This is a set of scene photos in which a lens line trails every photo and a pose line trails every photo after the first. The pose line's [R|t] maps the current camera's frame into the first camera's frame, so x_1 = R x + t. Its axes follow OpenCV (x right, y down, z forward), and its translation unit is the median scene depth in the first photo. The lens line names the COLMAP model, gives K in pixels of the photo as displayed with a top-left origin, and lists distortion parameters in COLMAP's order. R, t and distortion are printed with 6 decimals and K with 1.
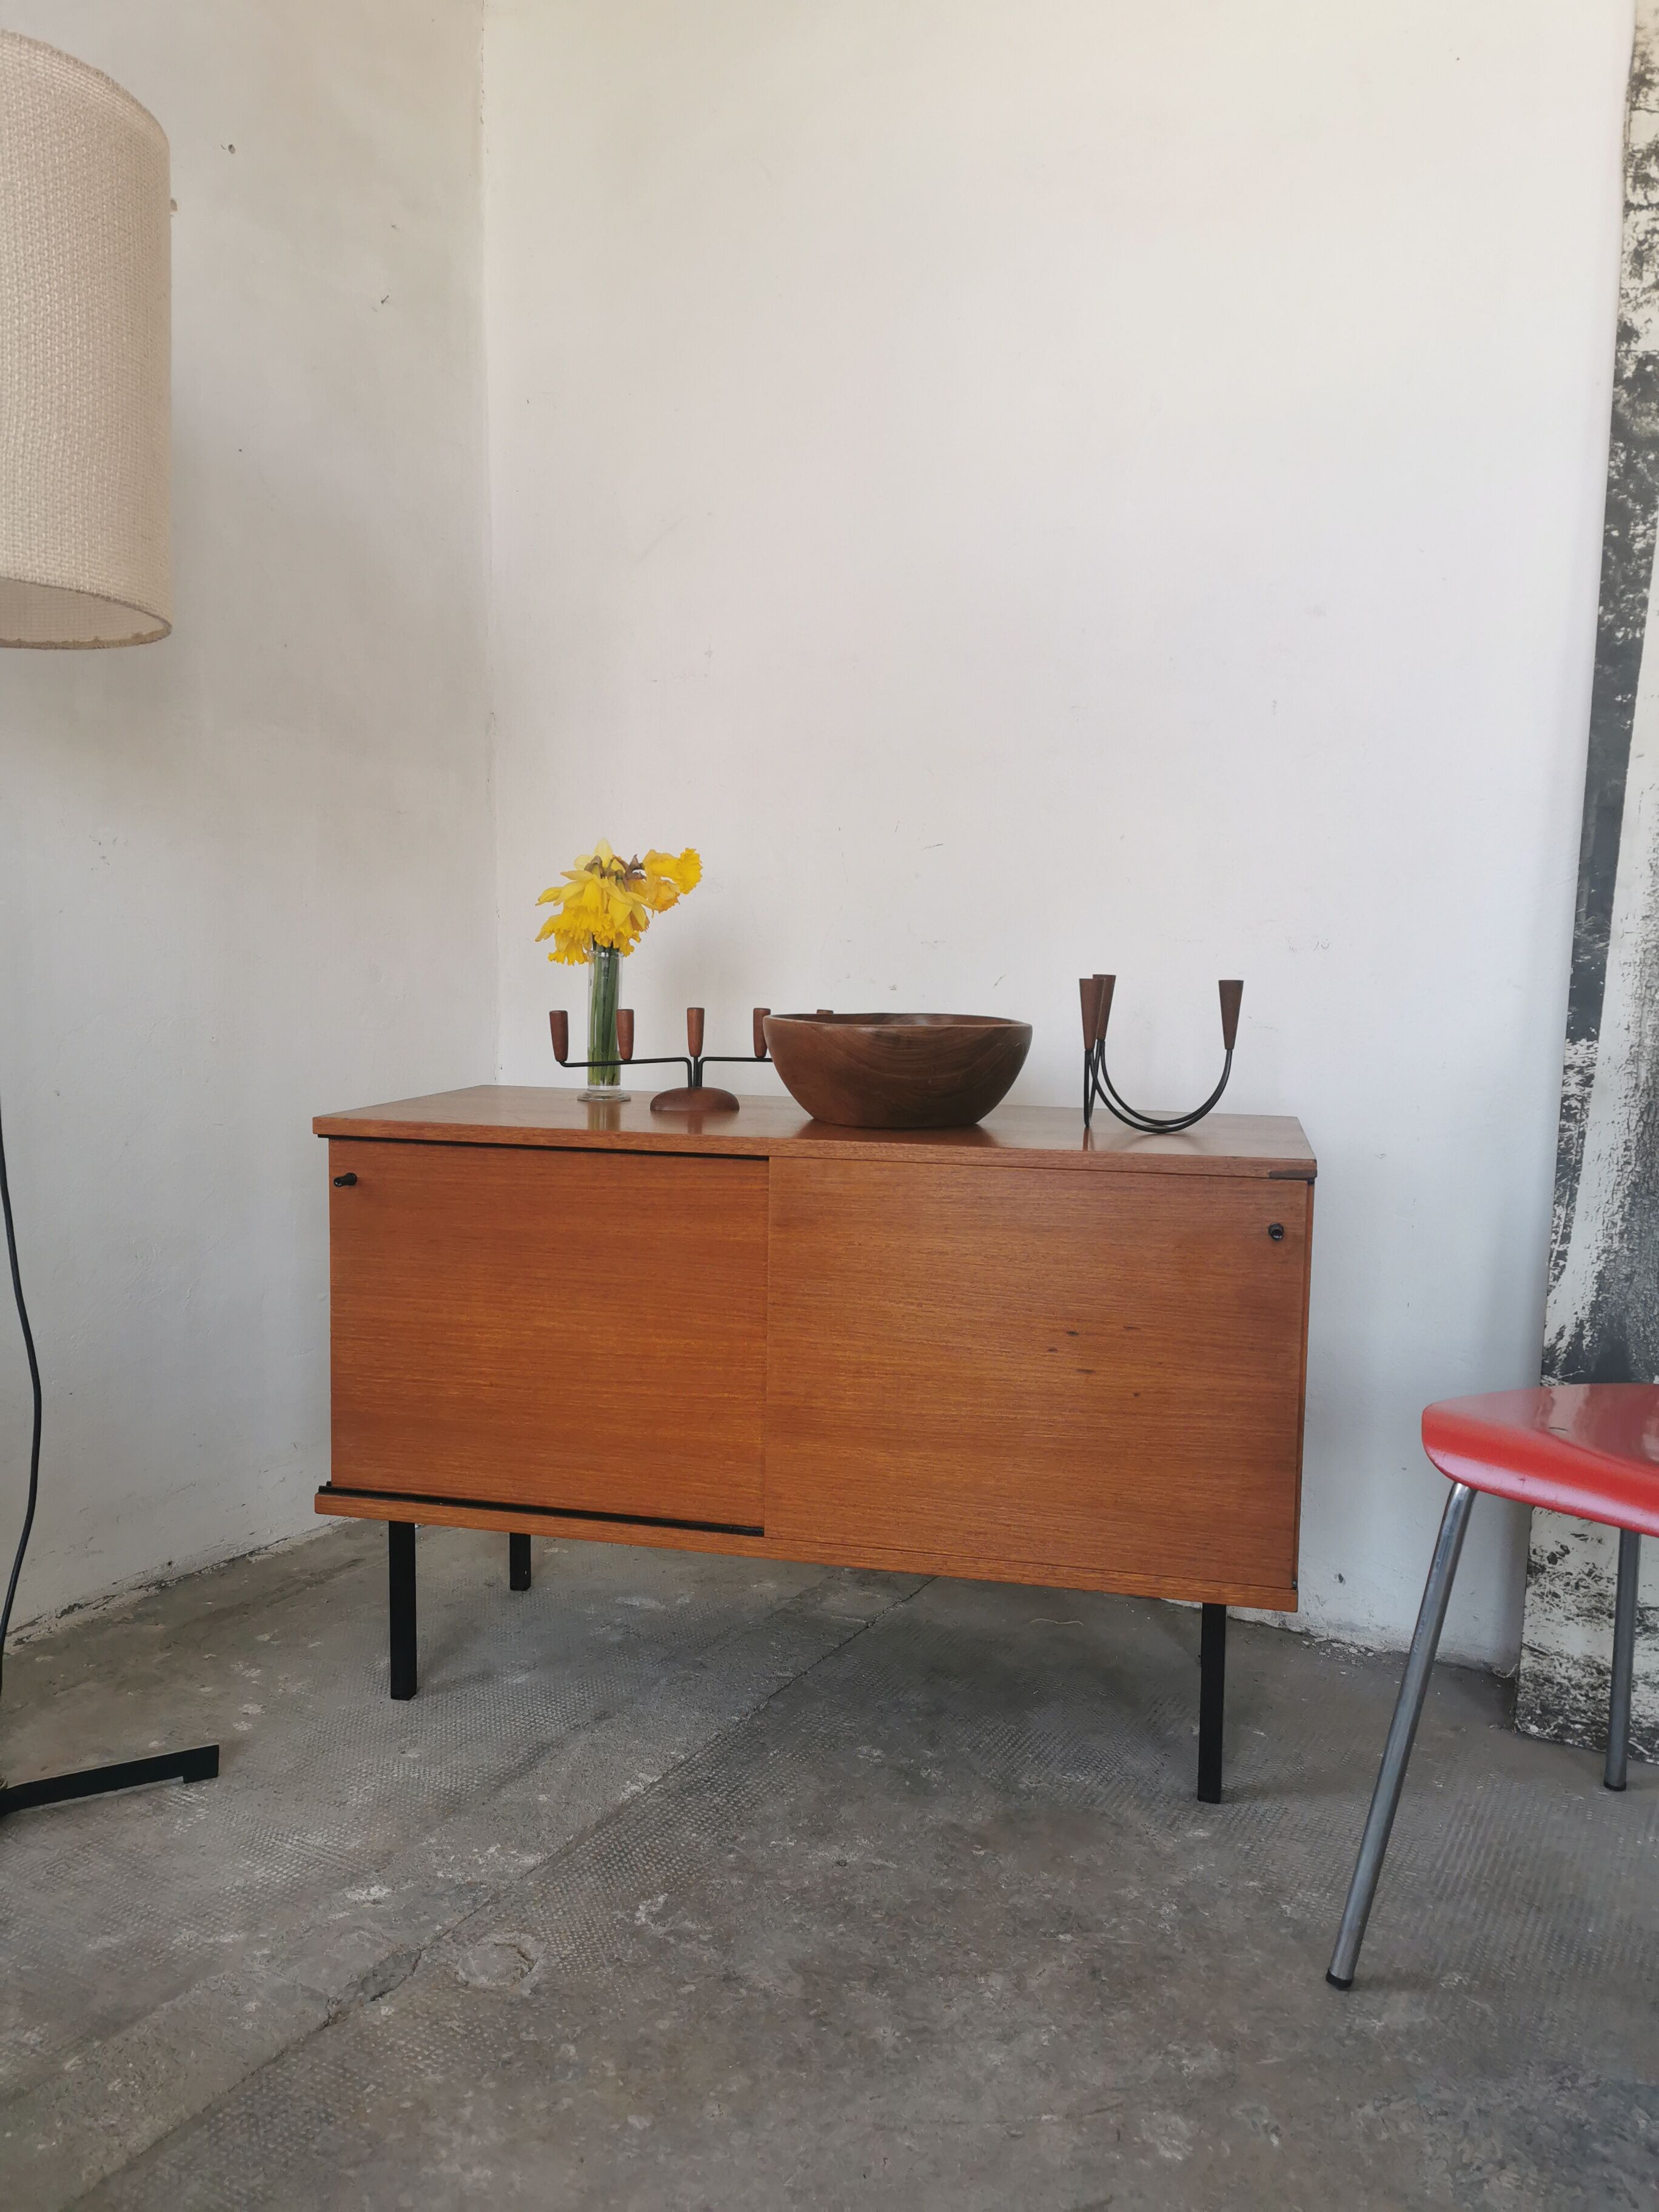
lens RADIAL K [[1692.0, 0, 825.6], [0, 1692.0, 1109.5], [0, 0, 1]] dist [0.093710, -0.156560]
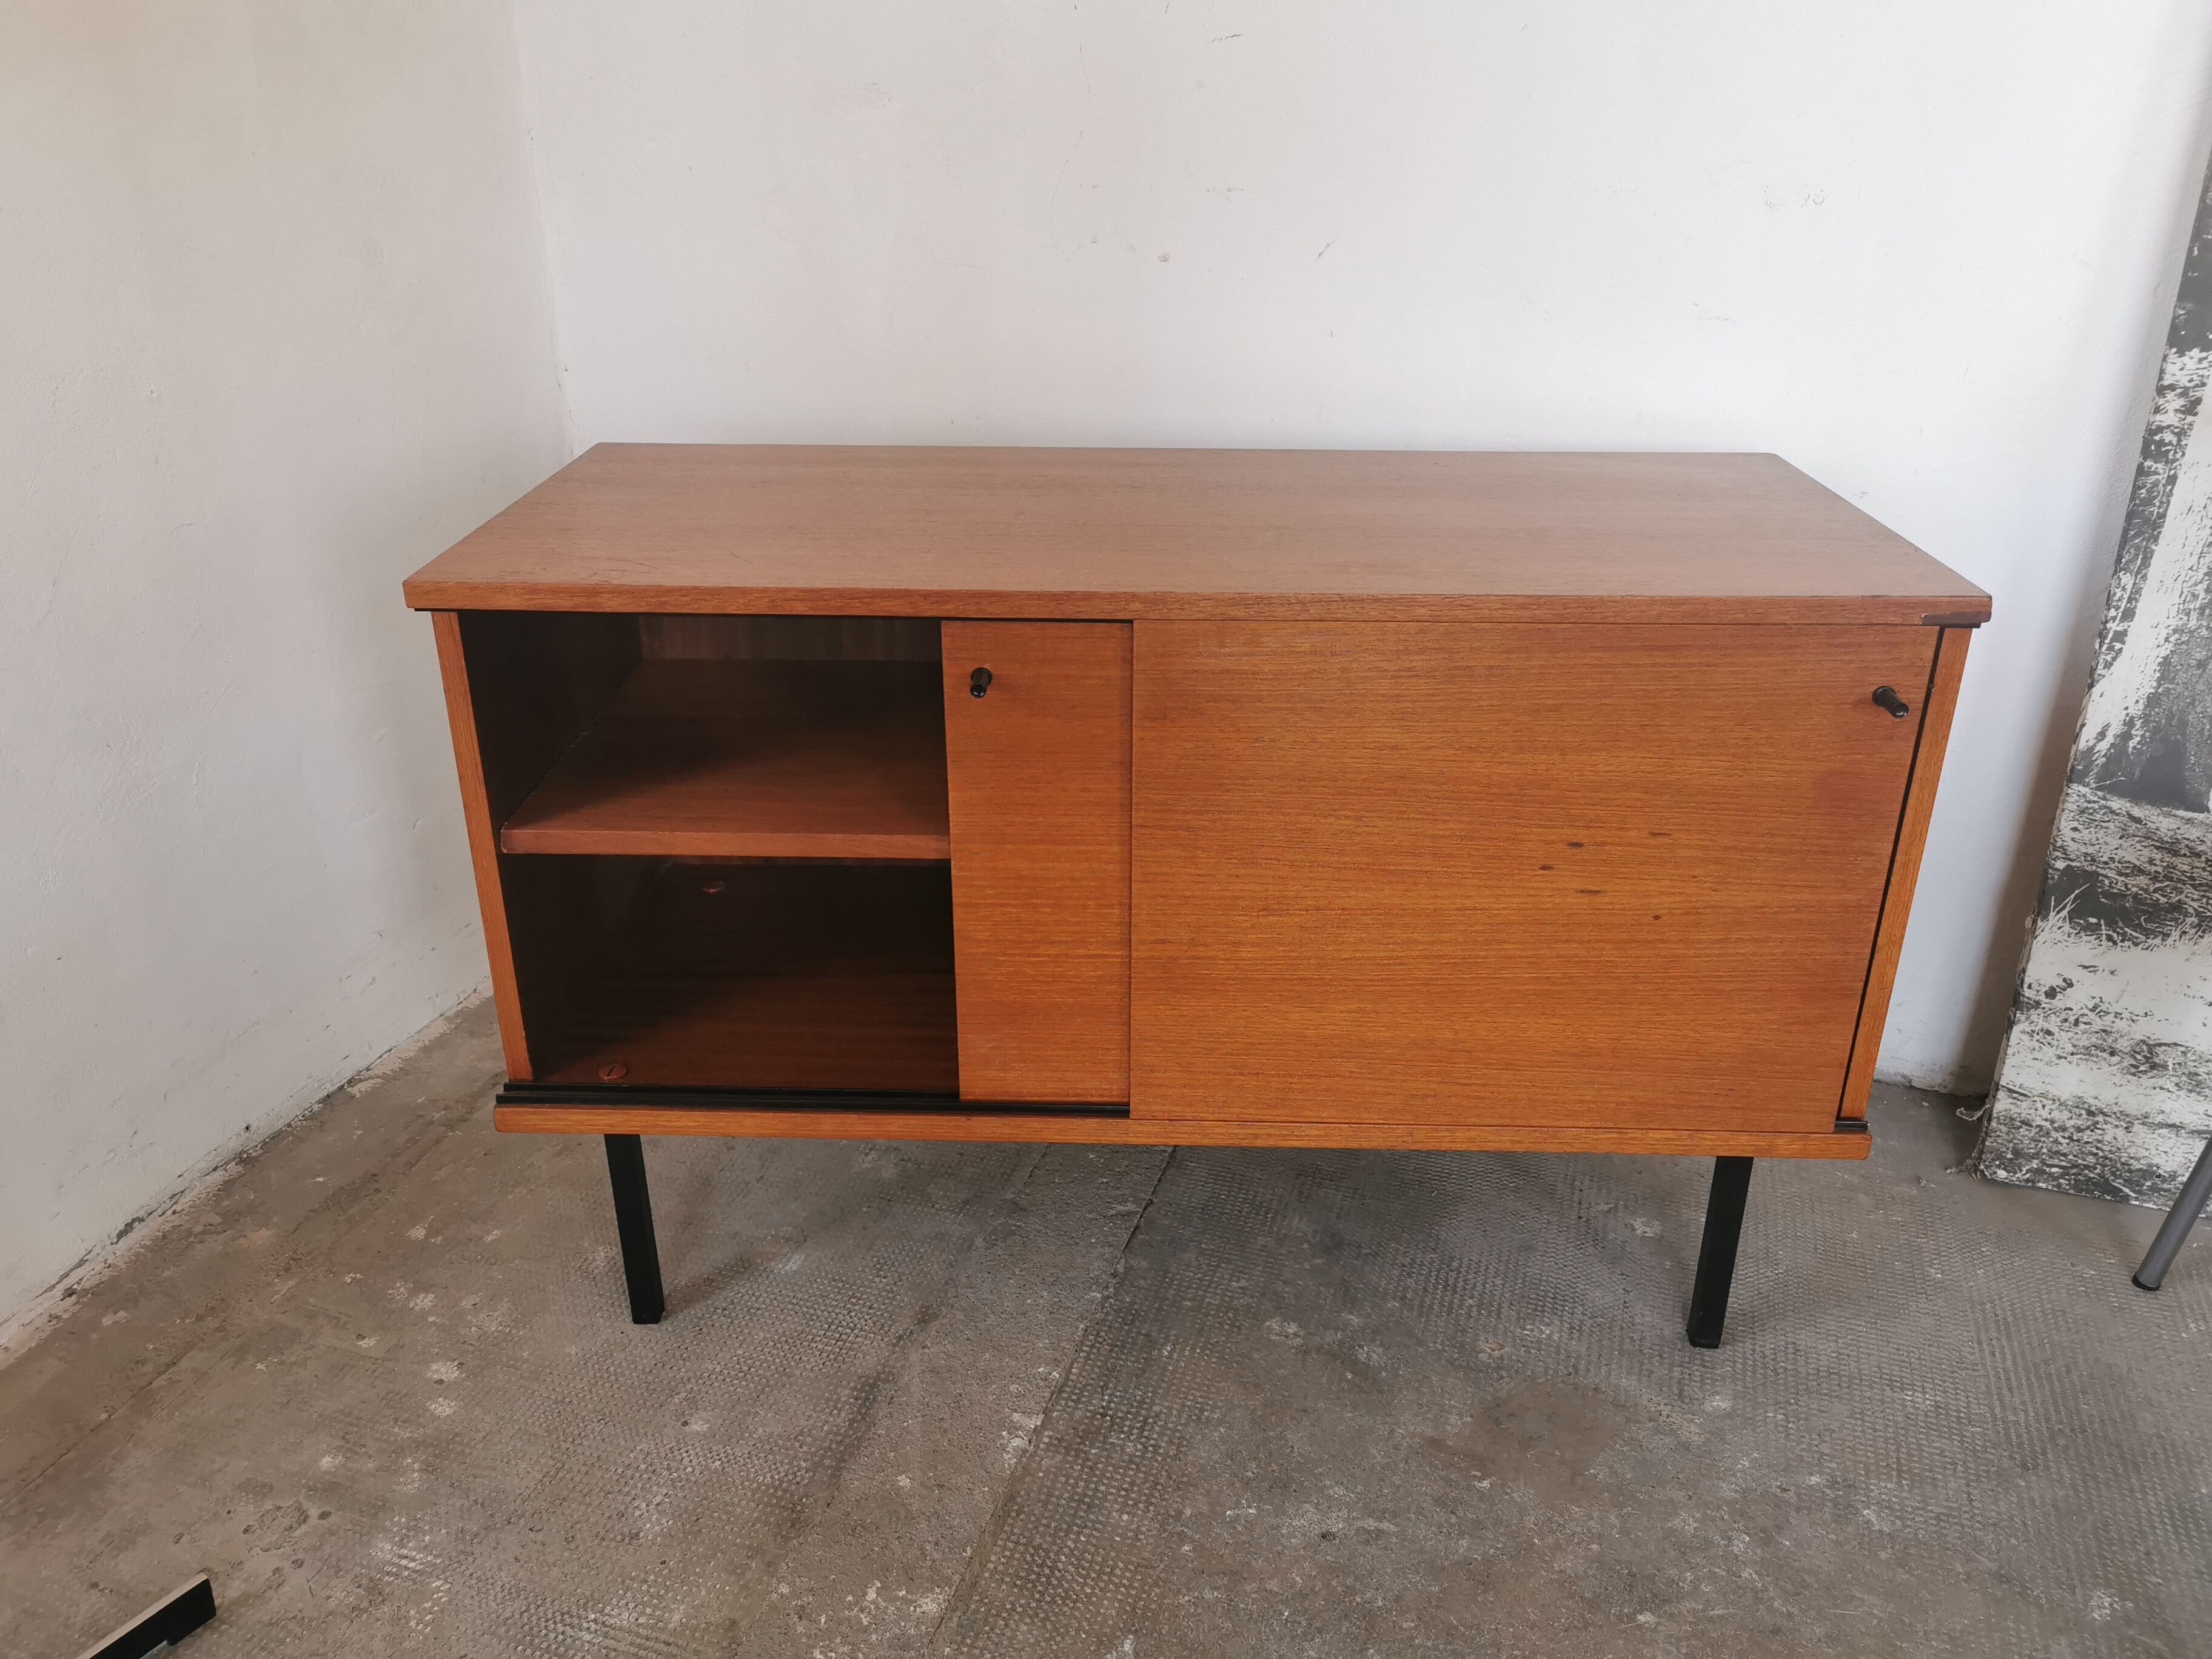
lens RADIAL K [[1701.5, 0, 1106.0], [0, 1701.5, 829.5], [0, 0, 1]] dist [0.071440, -0.112295]
pose [[0.979882, -0.095644, 0.175169, -0.180814], [0.033009, 0.943268, 0.330387, -0.114641], [-0.196831, -0.317958, 0.927448, 0.368670]]
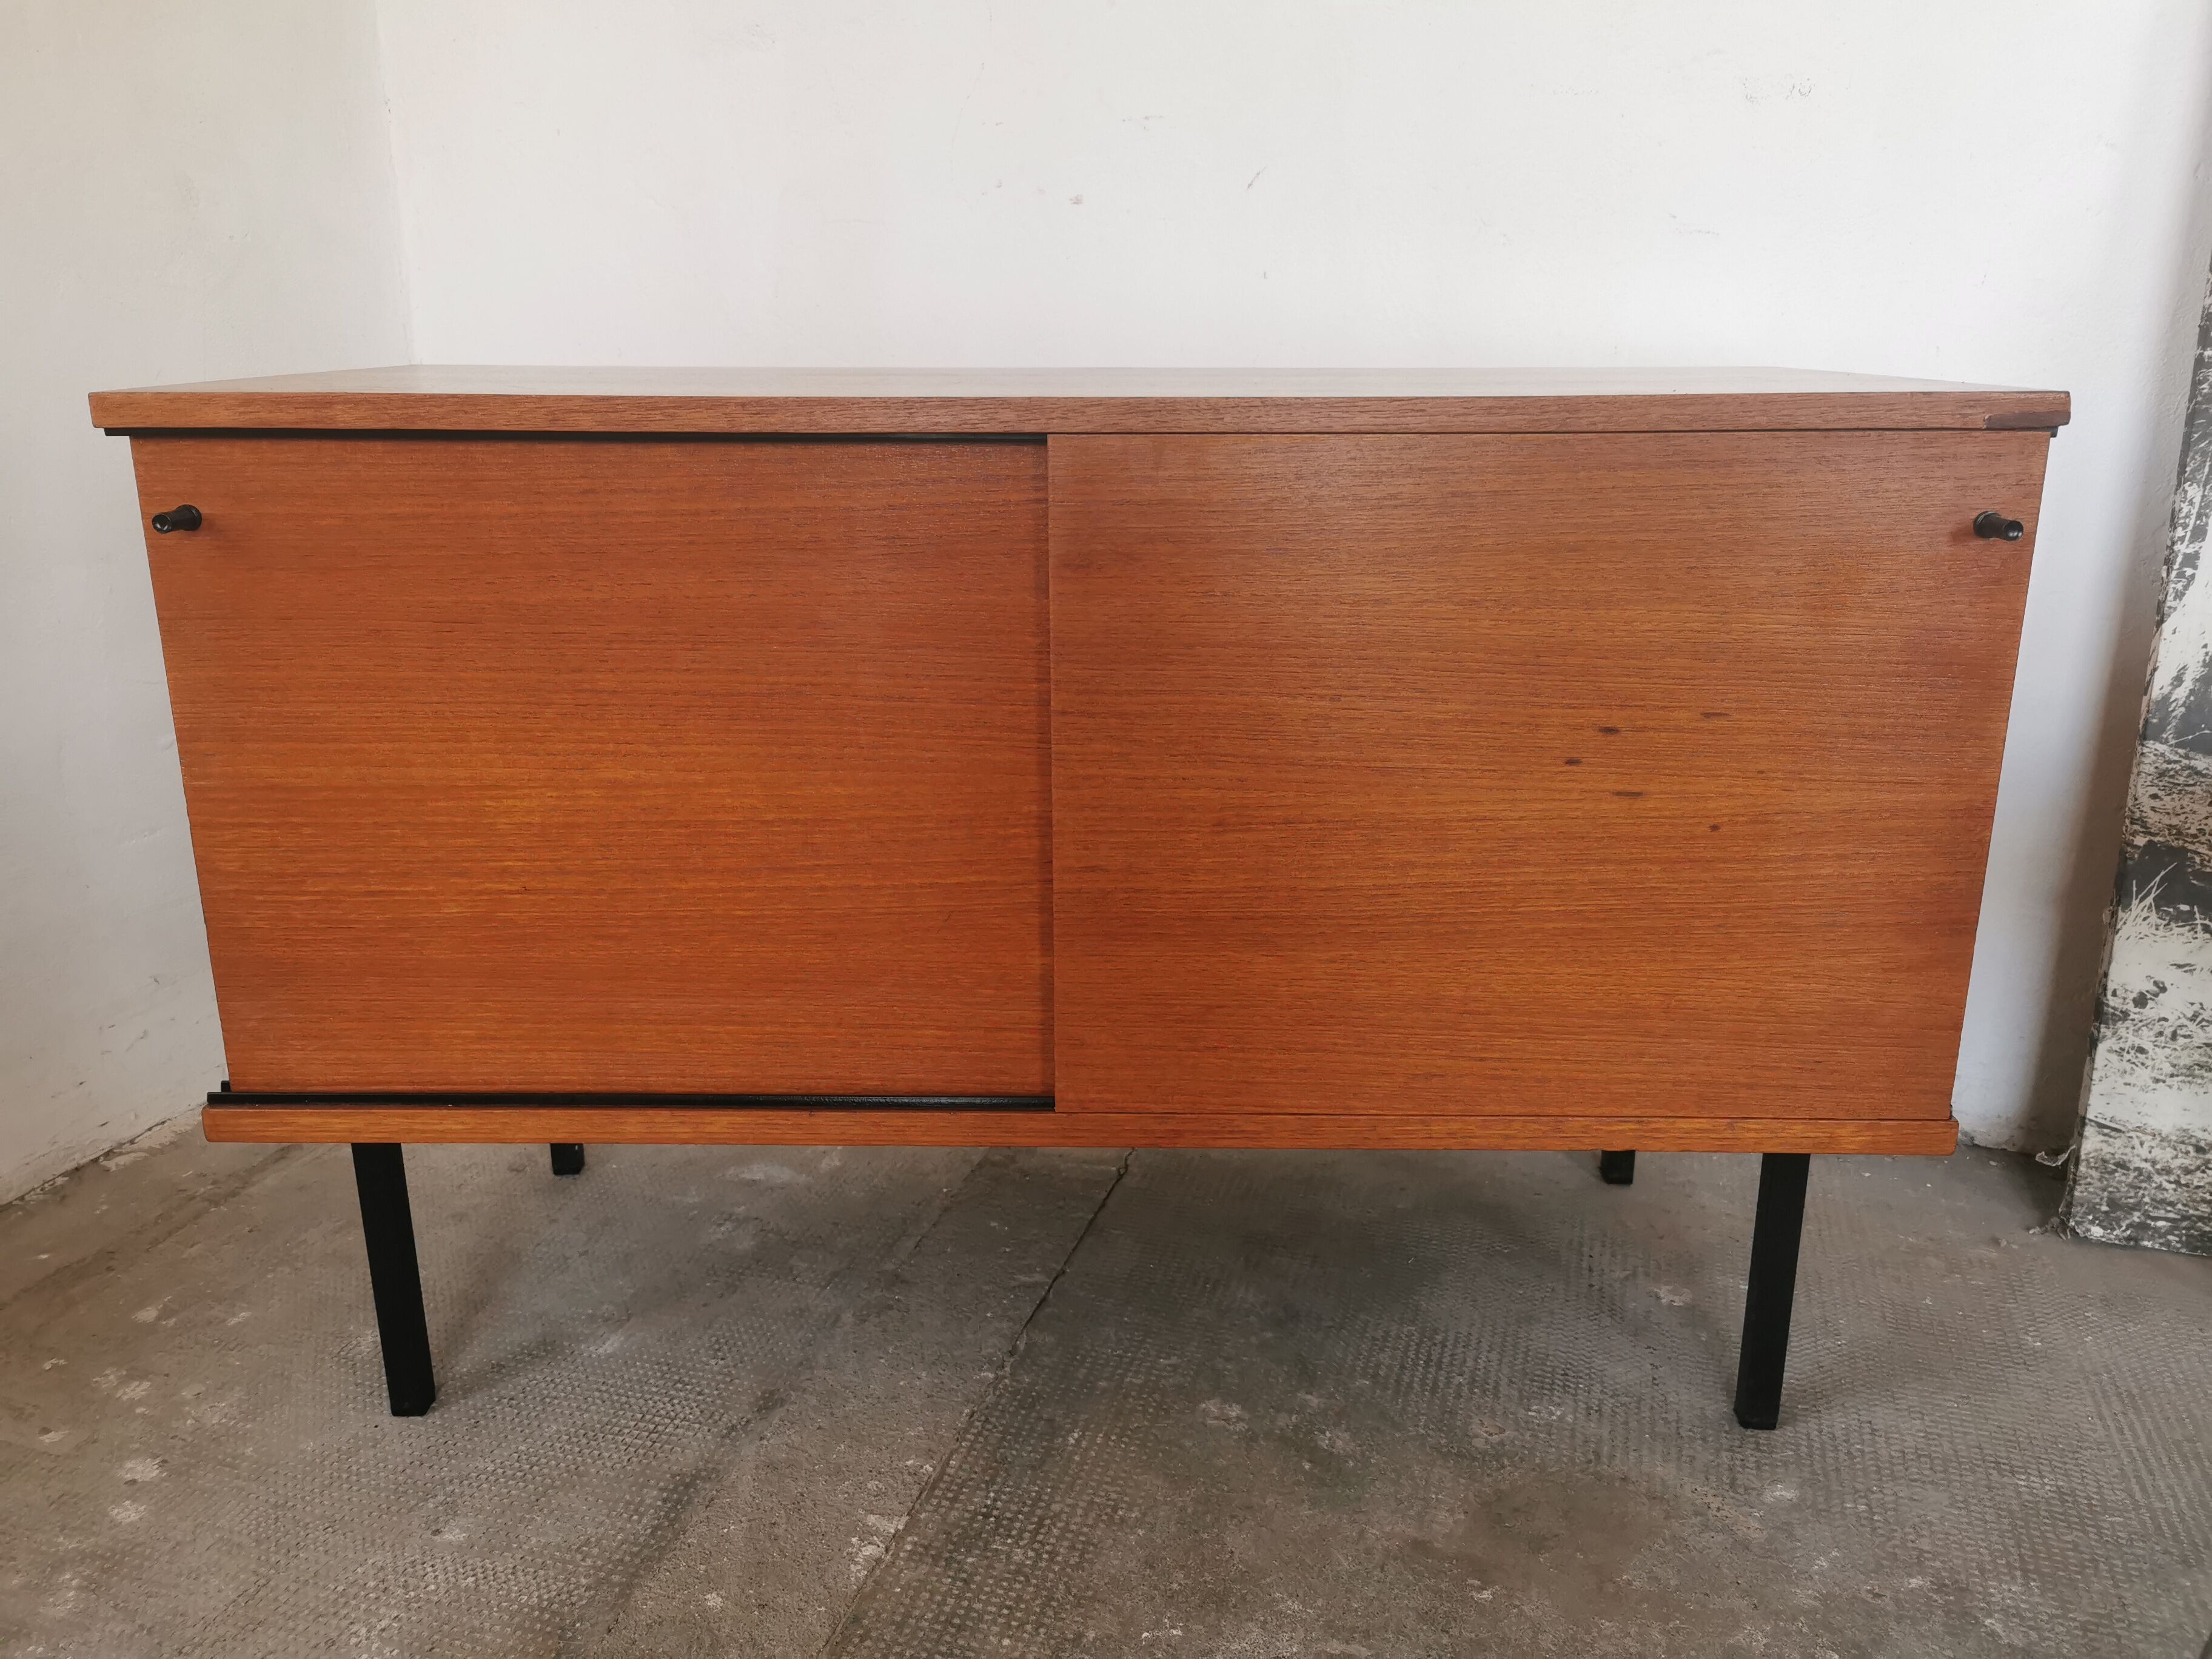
lens RADIAL K [[1702.4, 0, 1101.2], [0, 1702.4, 826.9], [0, 0, 1]] dist [0.064123, -0.101444]
pose [[0.977216, -0.076429, 0.198007, -0.131542], [0.036793, 0.979791, 0.196610, 0.043808], [-0.209033, -0.184845, 0.960280, 0.469693]]
